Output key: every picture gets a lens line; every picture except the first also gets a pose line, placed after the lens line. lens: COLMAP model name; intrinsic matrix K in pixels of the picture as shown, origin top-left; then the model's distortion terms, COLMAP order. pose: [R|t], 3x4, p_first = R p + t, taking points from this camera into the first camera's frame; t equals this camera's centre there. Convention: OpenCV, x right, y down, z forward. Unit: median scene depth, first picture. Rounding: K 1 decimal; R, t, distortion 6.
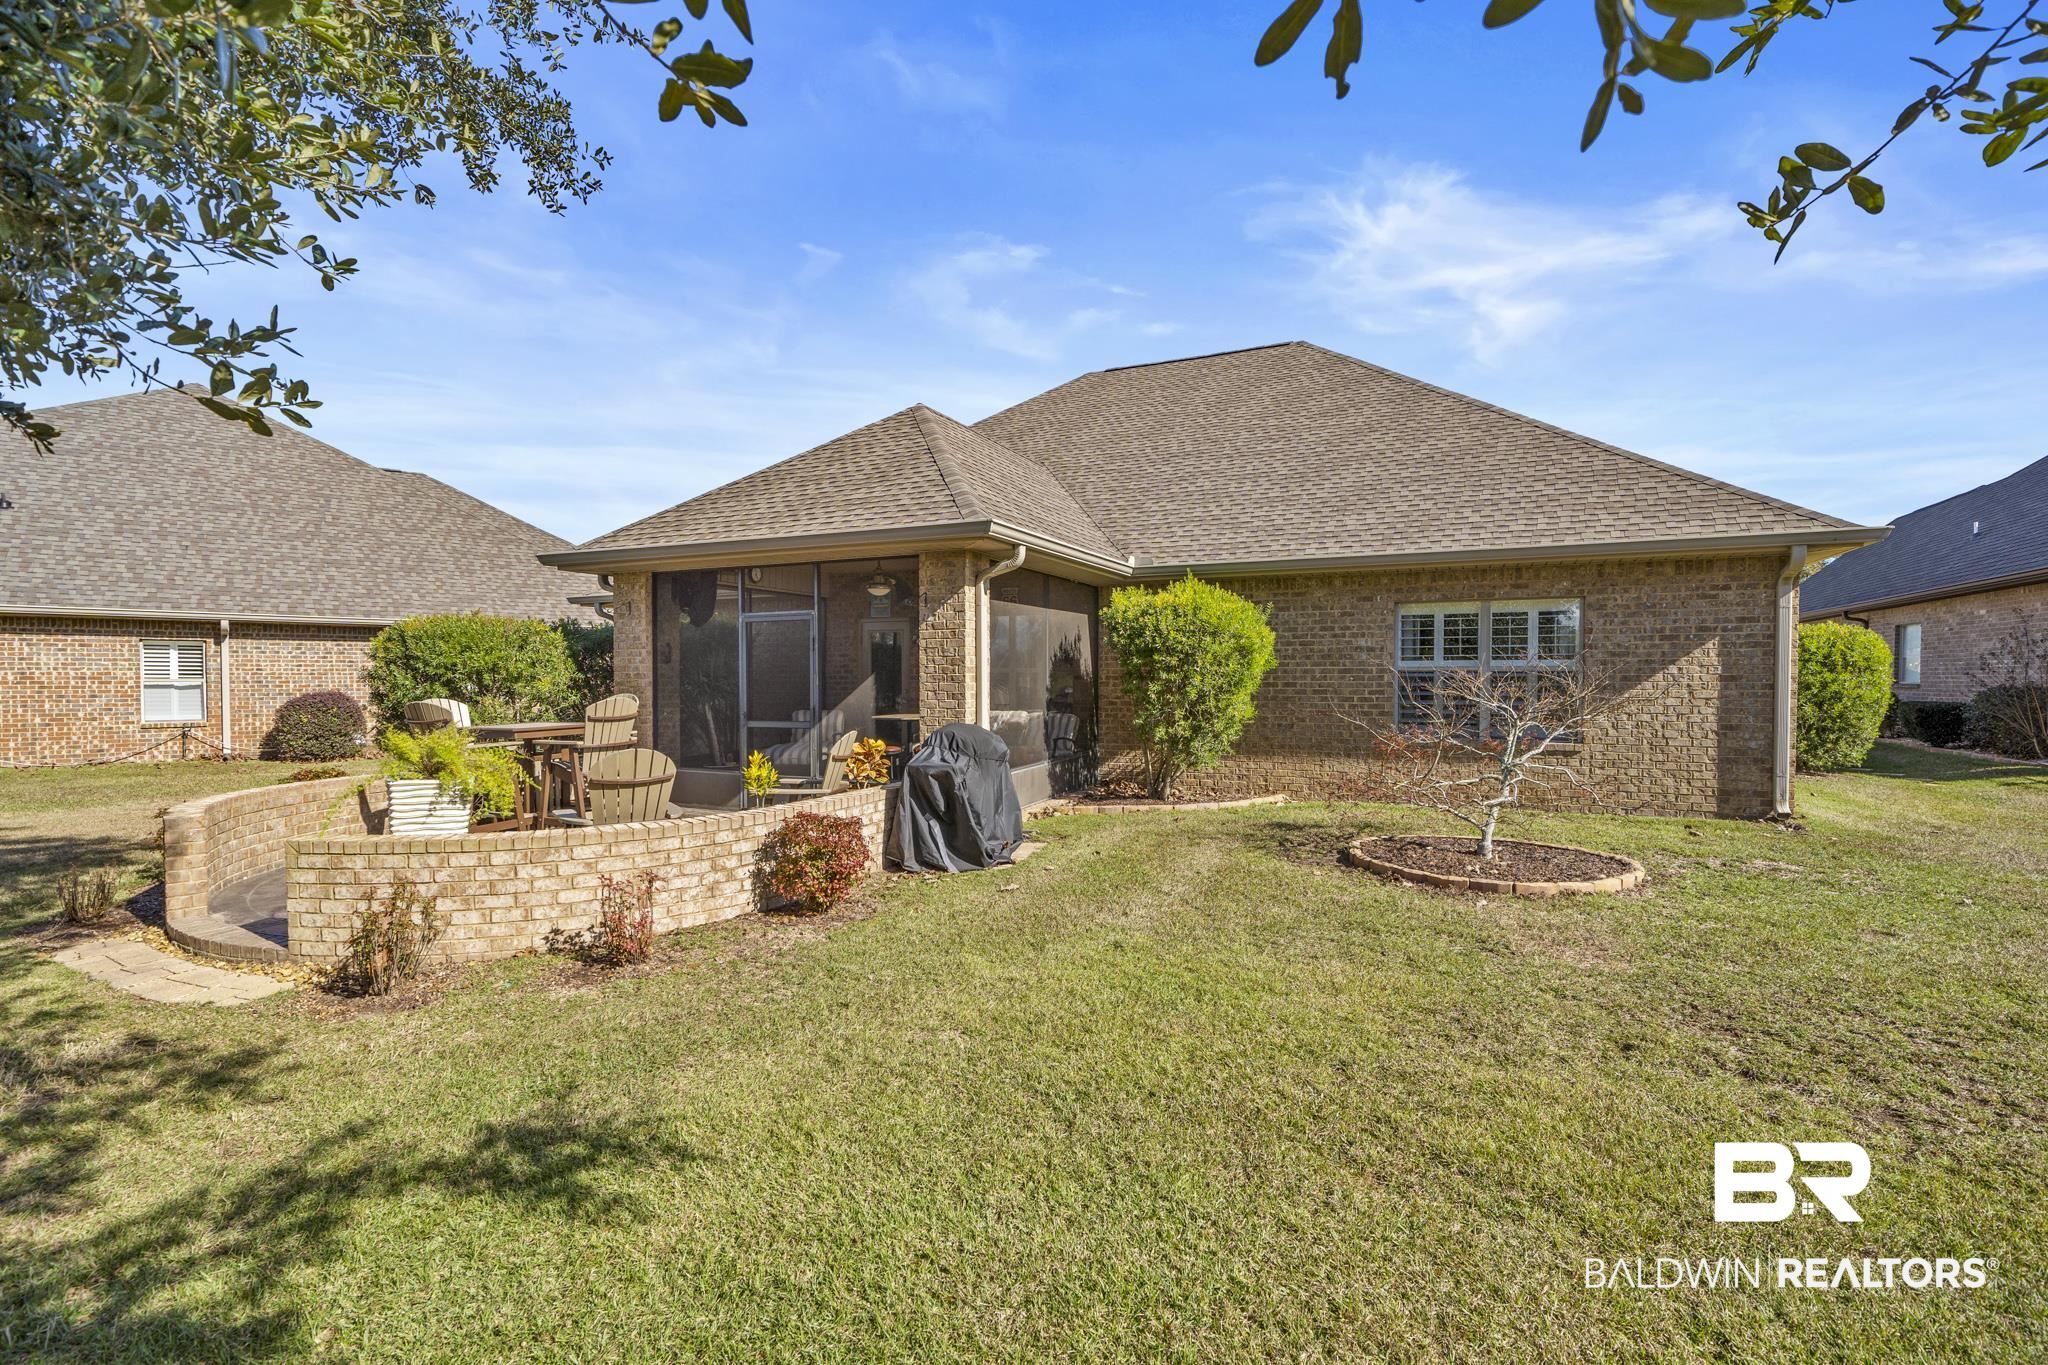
lens RADIAL K [[892.0, 0, 1026.9], [0, 892.0, 675.8], [0, 0, 1]] dist [0.000198, 0.000037]
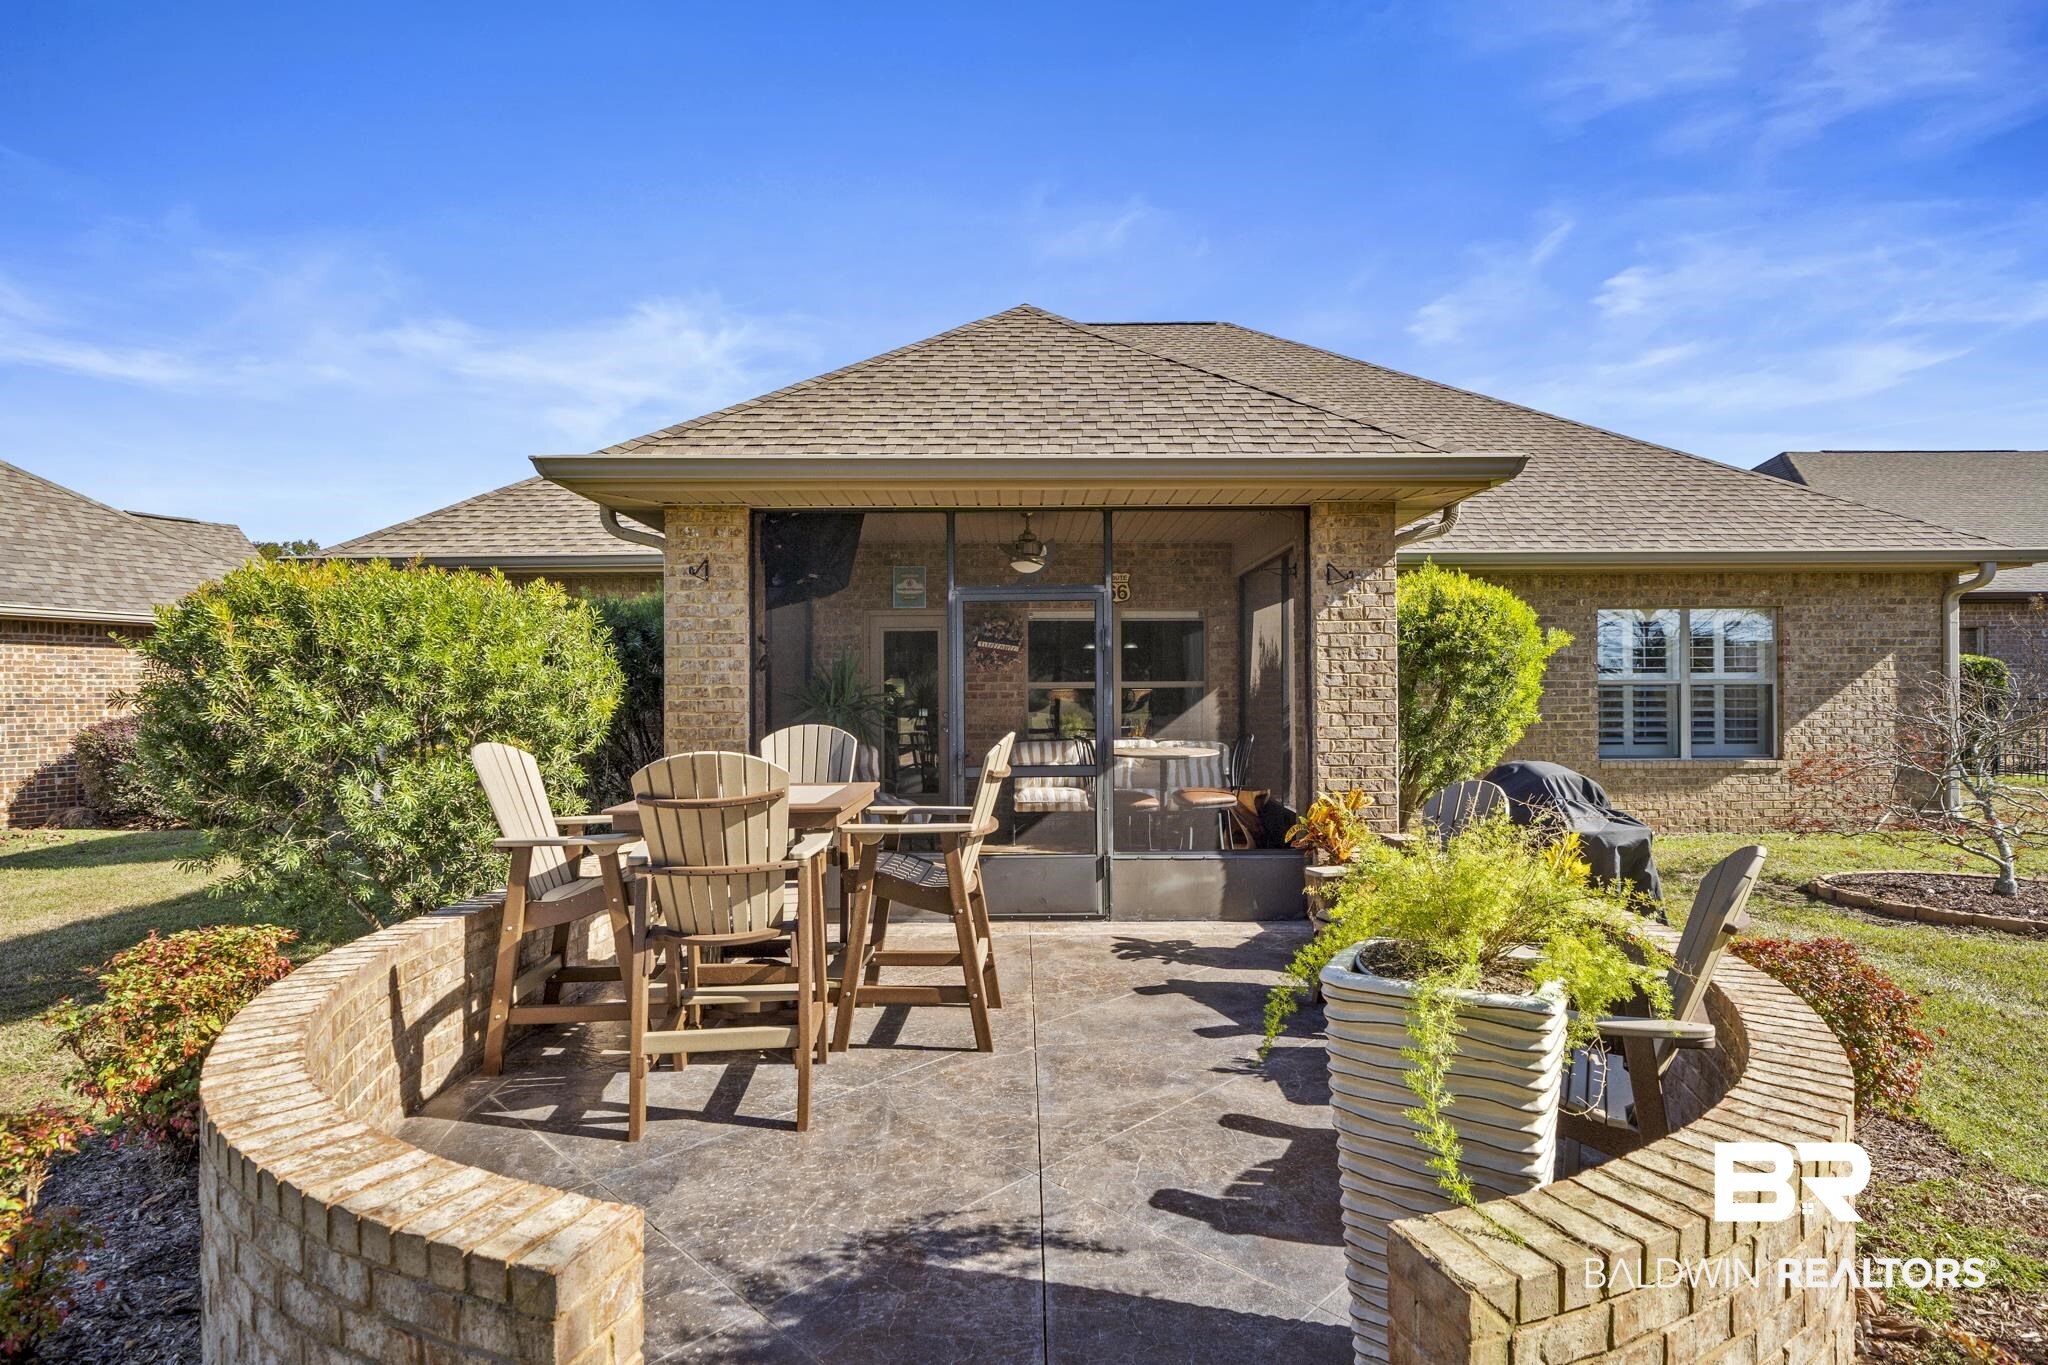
lens RADIAL K [[965.1, 0, 1023.7], [0, 965.1, 691.8], [0, 0, 1]] dist [-0.002460, -0.000253]
pose [[0.907558, -0.003169, 0.419915, -0.565410], [0.005667, 0.999973, -0.004702, 0.003003], [-0.419889, 0.006647, 0.907551, 0.413679]]
